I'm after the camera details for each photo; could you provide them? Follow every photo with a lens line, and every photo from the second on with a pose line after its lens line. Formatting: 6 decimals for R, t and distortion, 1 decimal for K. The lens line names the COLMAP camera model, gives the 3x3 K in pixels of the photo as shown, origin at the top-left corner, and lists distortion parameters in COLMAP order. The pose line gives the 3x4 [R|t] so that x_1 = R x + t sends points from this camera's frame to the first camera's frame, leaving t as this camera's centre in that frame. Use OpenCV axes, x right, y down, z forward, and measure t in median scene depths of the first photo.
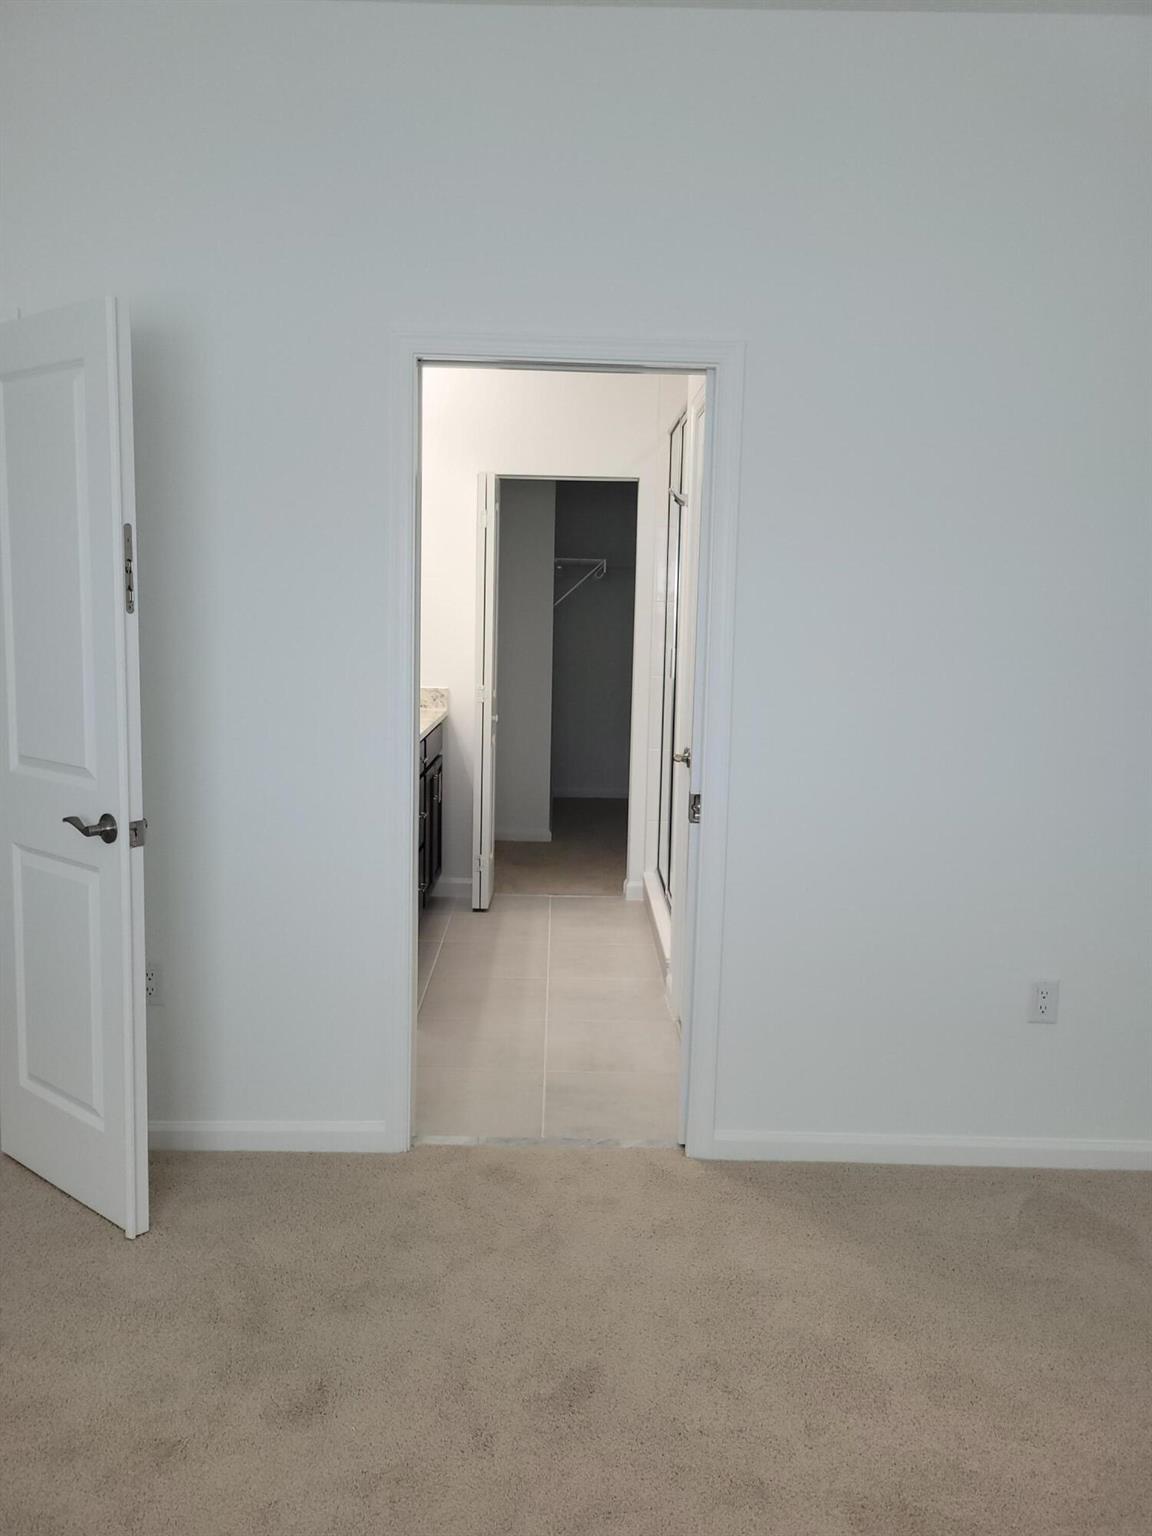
lens RADIAL K [[1153.8, 0, 575.3], [0, 1153.8, 754.4], [0, 0, 1]] dist [0.029728, -0.008603]
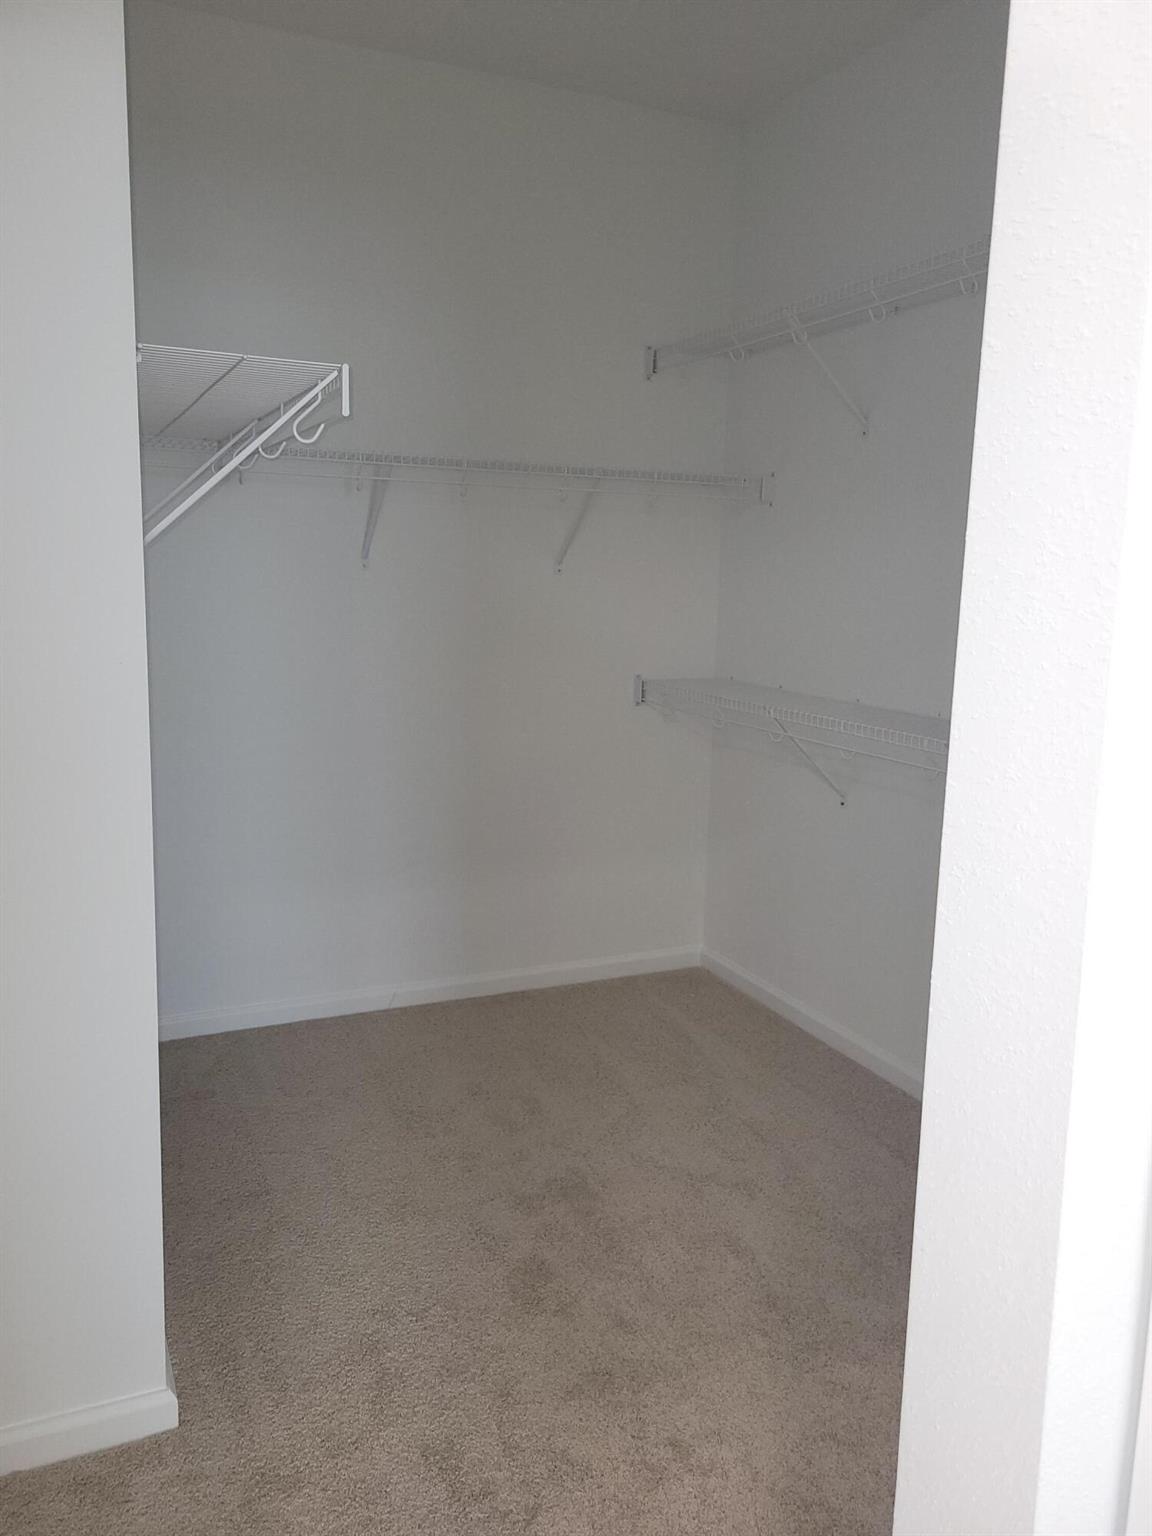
lens RADIAL K [[1153.8, 0, 576.7], [0, 1153.8, 767.8], [0, 0, 1]] dist [0.029728, -0.008603]
pose [[0.944796, -0.044320, 0.324647, -0.015746], [0.025215, 0.997706, 0.062822, -0.100029], [-0.326687, -0.051168, 0.943747, 0.796608]]
